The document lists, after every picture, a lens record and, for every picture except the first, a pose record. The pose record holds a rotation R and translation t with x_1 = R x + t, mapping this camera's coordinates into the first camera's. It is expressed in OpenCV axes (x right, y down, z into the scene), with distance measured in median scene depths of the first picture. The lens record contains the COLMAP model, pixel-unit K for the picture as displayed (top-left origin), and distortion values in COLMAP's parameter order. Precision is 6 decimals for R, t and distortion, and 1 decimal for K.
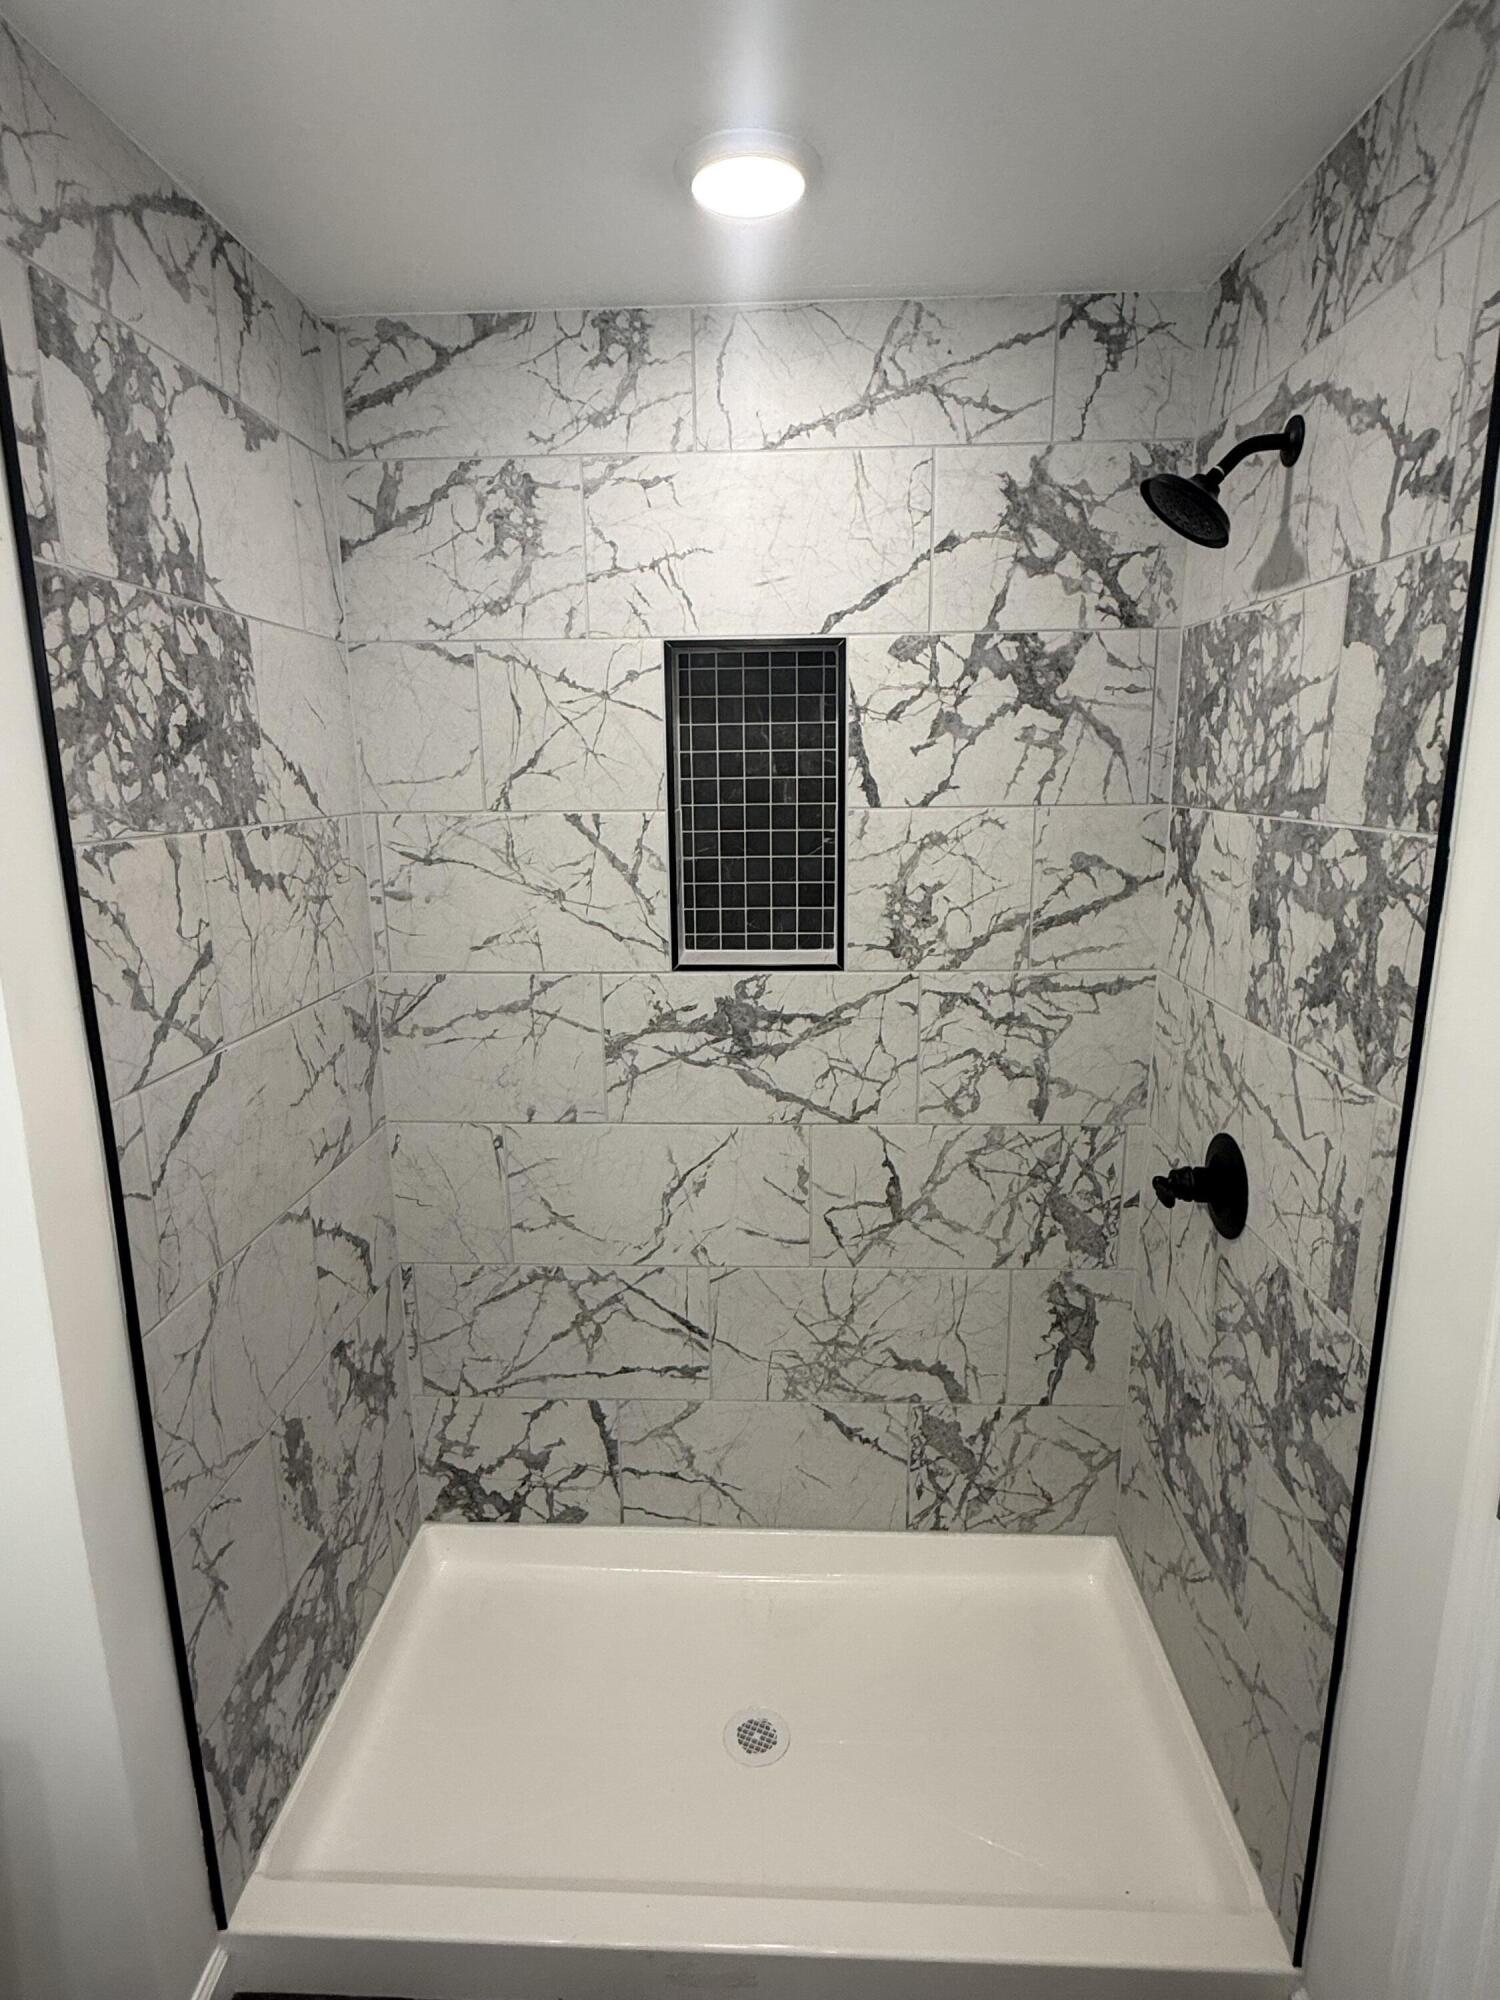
lens RADIAL K [[1076.8, 0, 738.9], [0, 1076.8, 995.4], [0, 0, 1]] dist [0.001600, 0.001140]
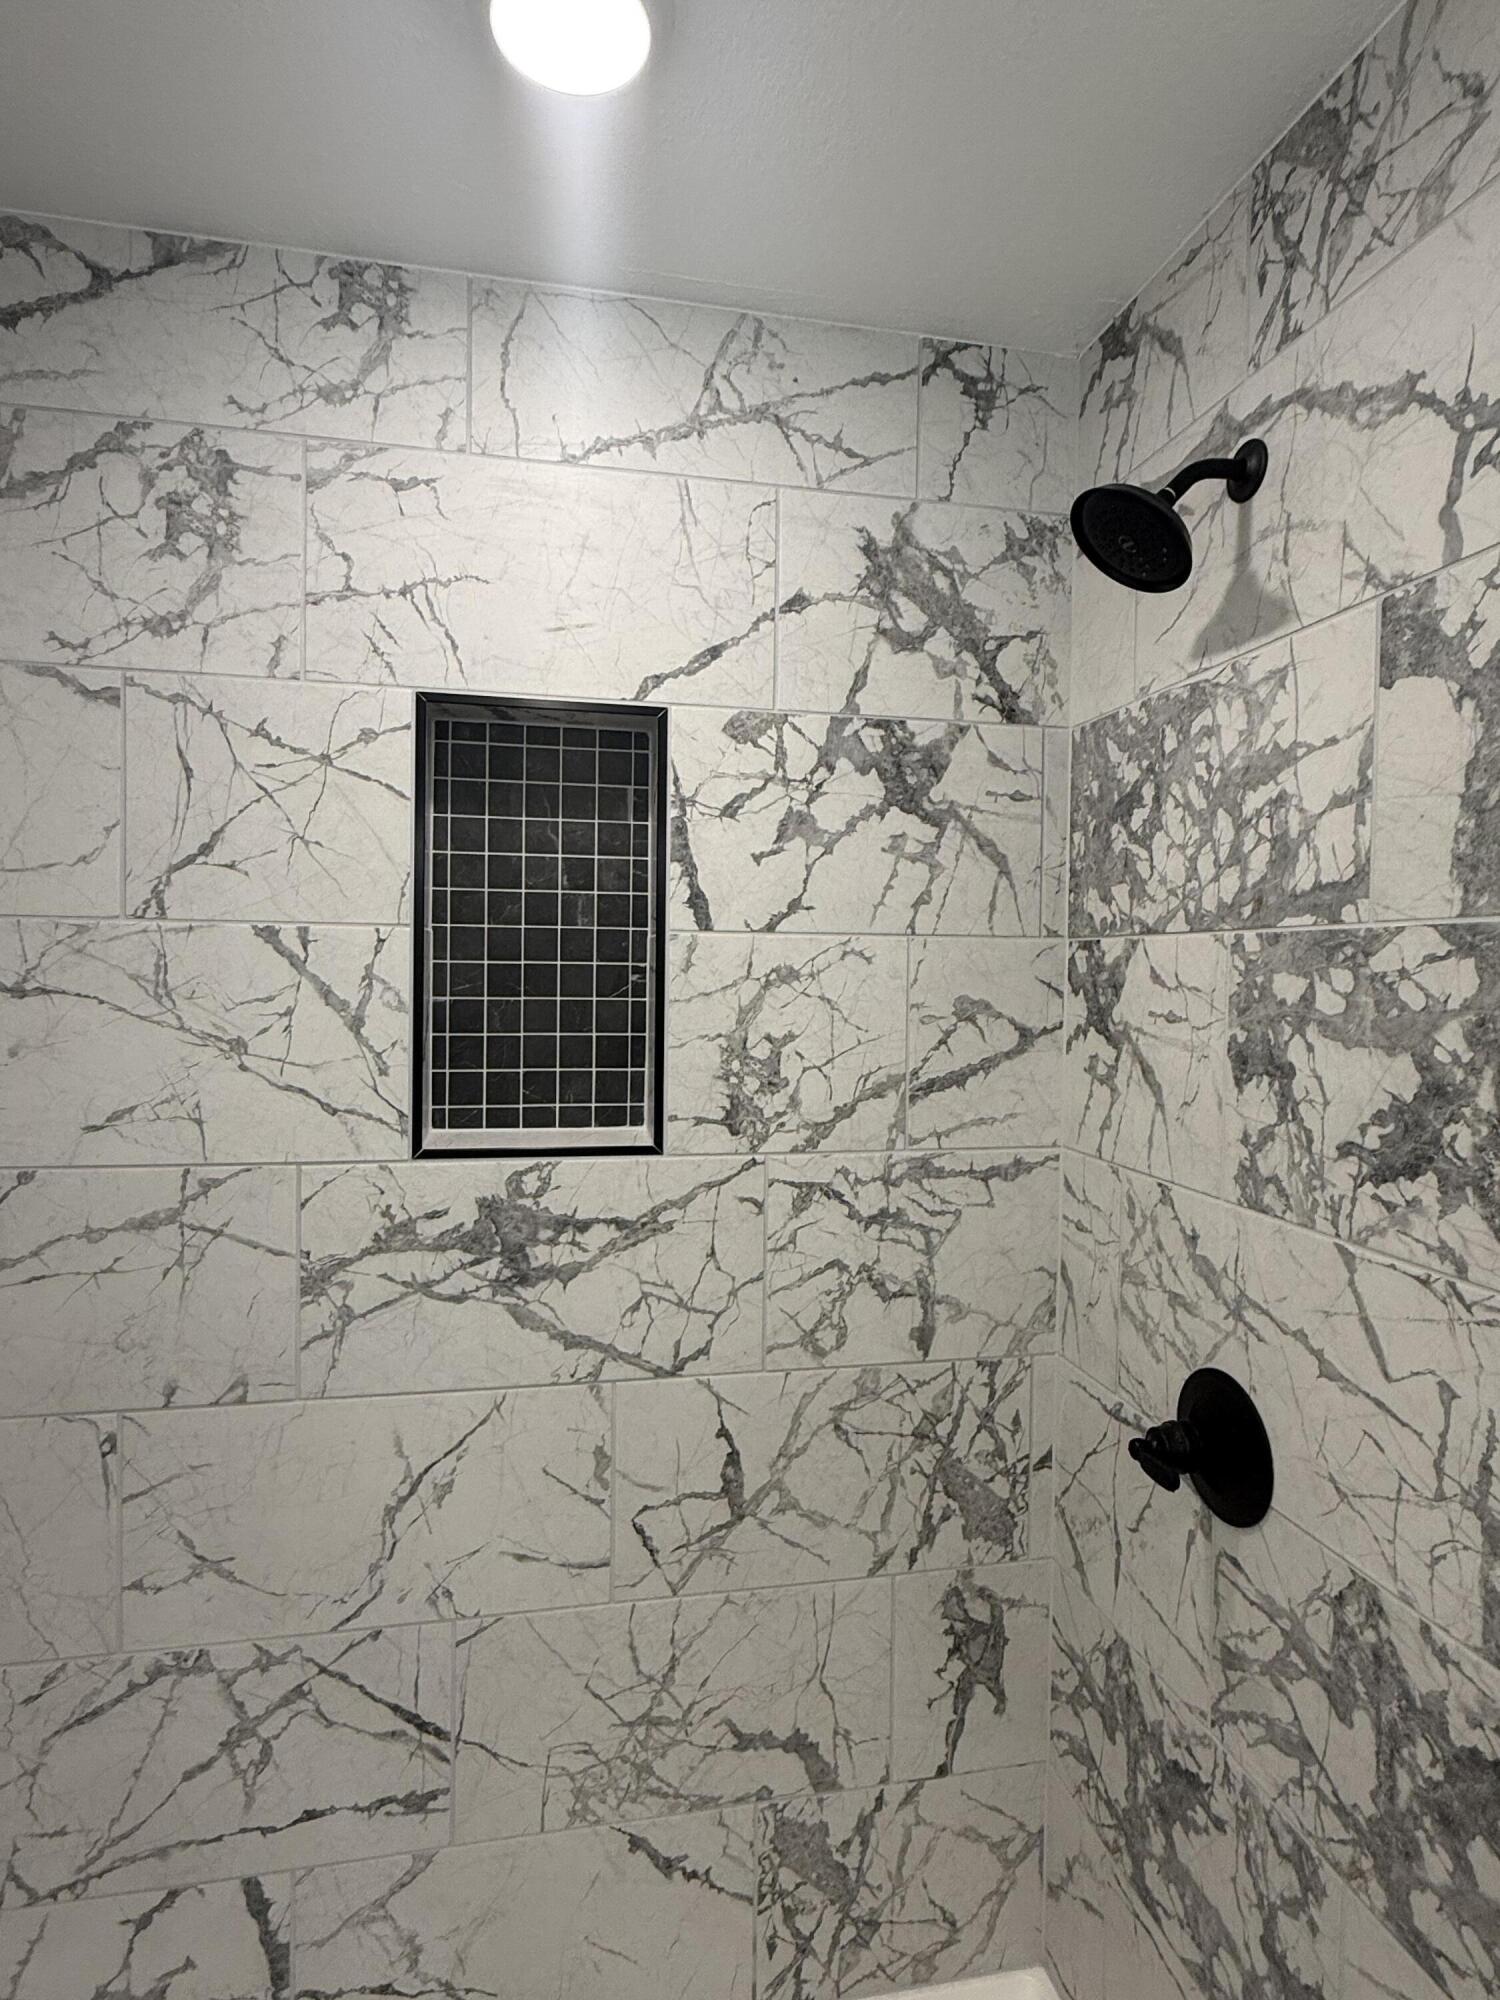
lens RADIAL K [[1076.8, 0, 738.9], [0, 1076.8, 995.4], [0, 0, 1]] dist [0.001600, 0.001140]
pose [[0.969396, 0.021447, 0.244564, -0.031341], [0.025341, 0.982115, -0.186571, 0.008084], [-0.244191, 0.187059, 0.951514, 0.293710]]
